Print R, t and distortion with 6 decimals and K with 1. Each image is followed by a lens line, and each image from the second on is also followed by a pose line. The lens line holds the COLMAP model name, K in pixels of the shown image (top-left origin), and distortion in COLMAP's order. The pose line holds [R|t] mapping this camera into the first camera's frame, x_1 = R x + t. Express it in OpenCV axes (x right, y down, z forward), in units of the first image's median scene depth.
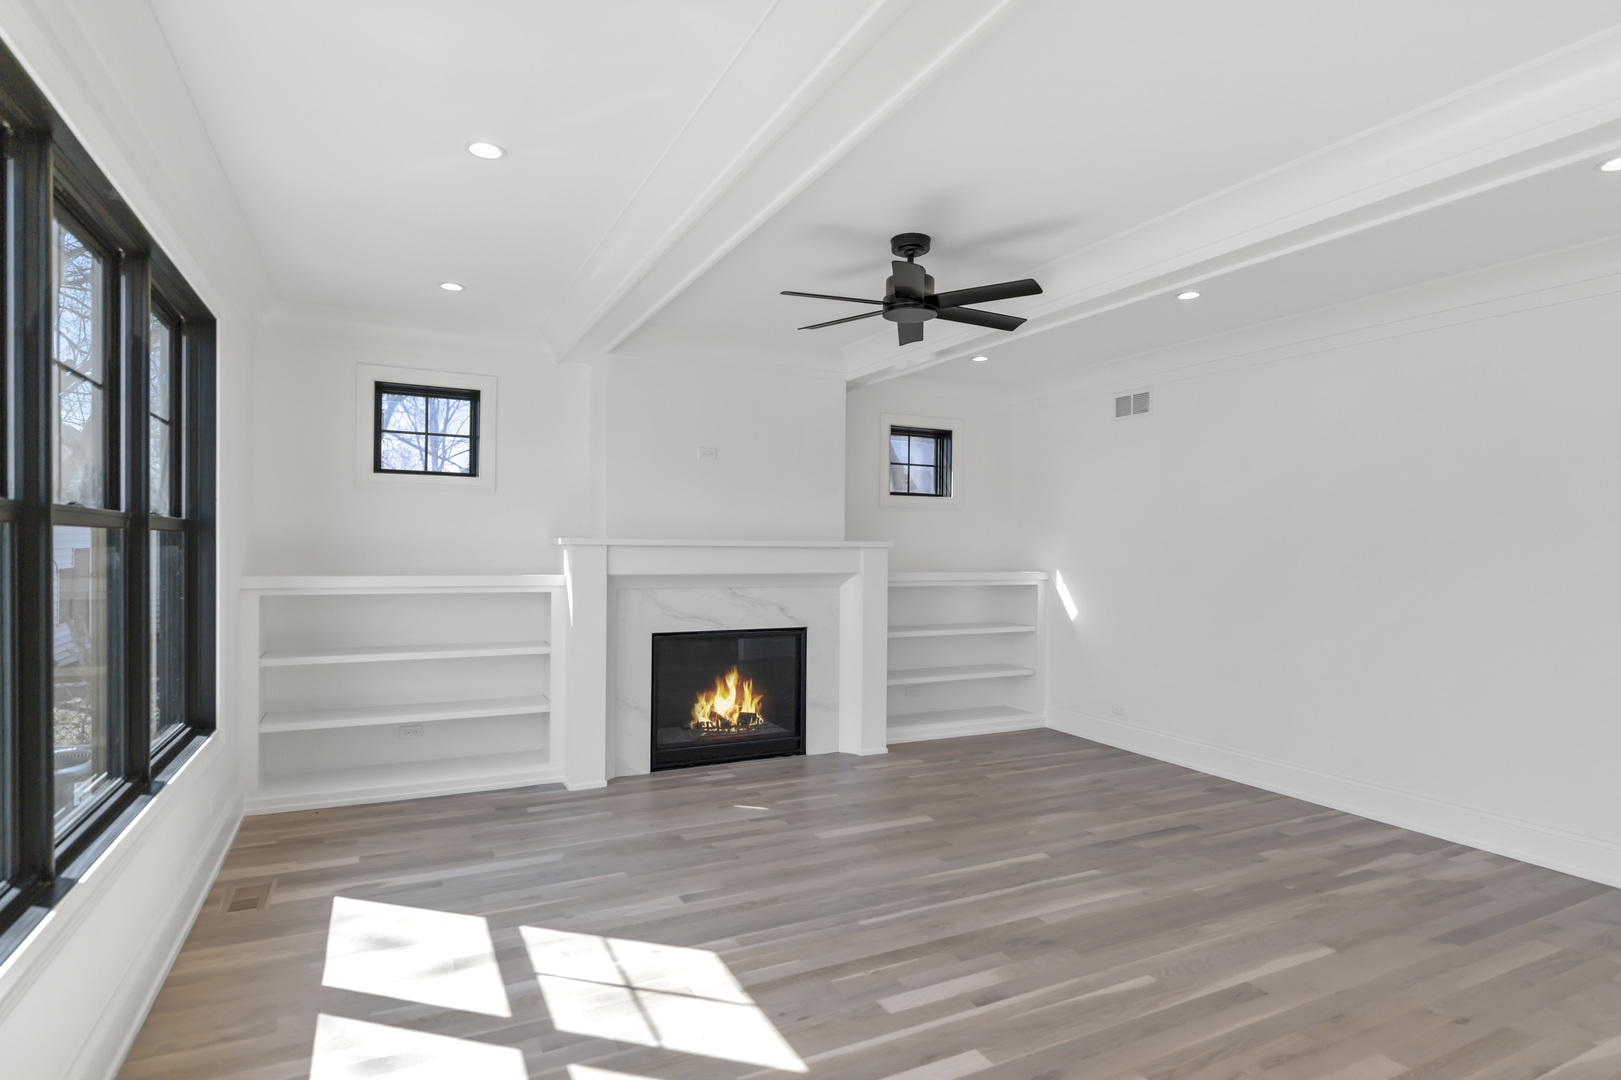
lens RADIAL K [[845.1, 0, 831.3], [0, 845.1, 556.4], [0, 0, 1]] dist [0.000837, -0.000305]
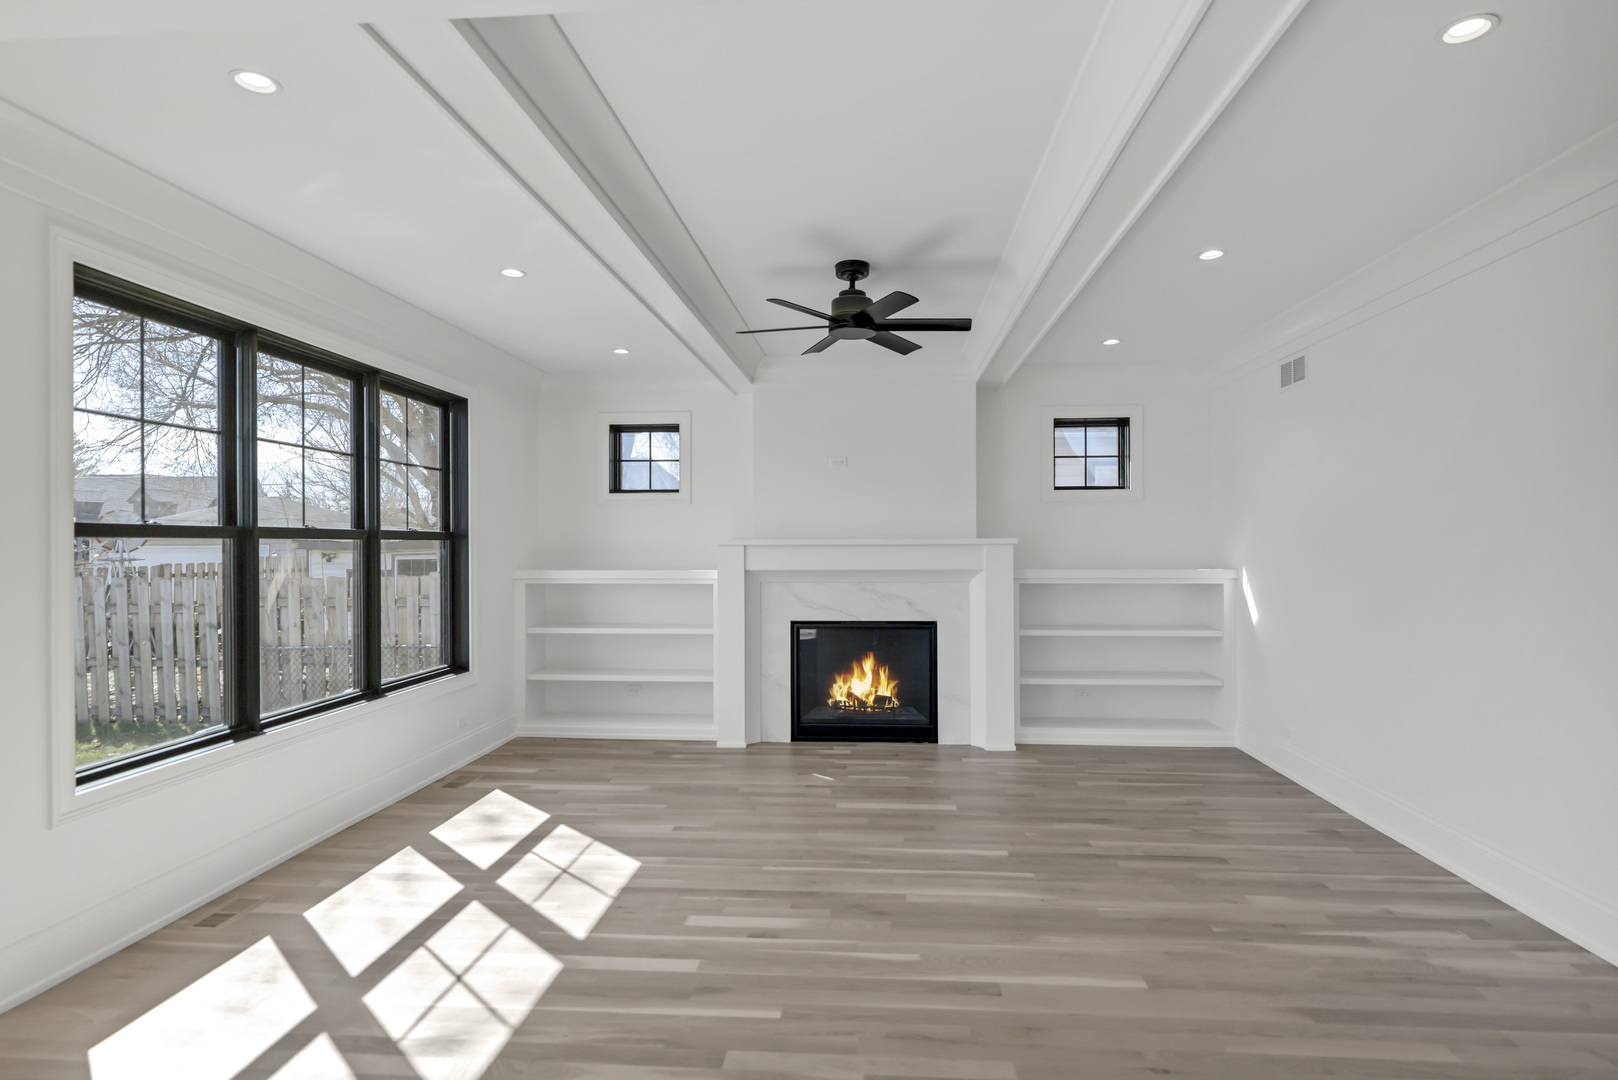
lens RADIAL K [[862.3, 0, 811.5], [0, 862.3, 570.5], [0, 0, 1]] dist [0.001171, 0.000326]
pose [[0.850785, 0.004951, -0.525490, 0.511541], [0.007846, 0.999725, 0.022121, -0.005803], [0.525455, -0.022943, 0.850512, 0.013870]]
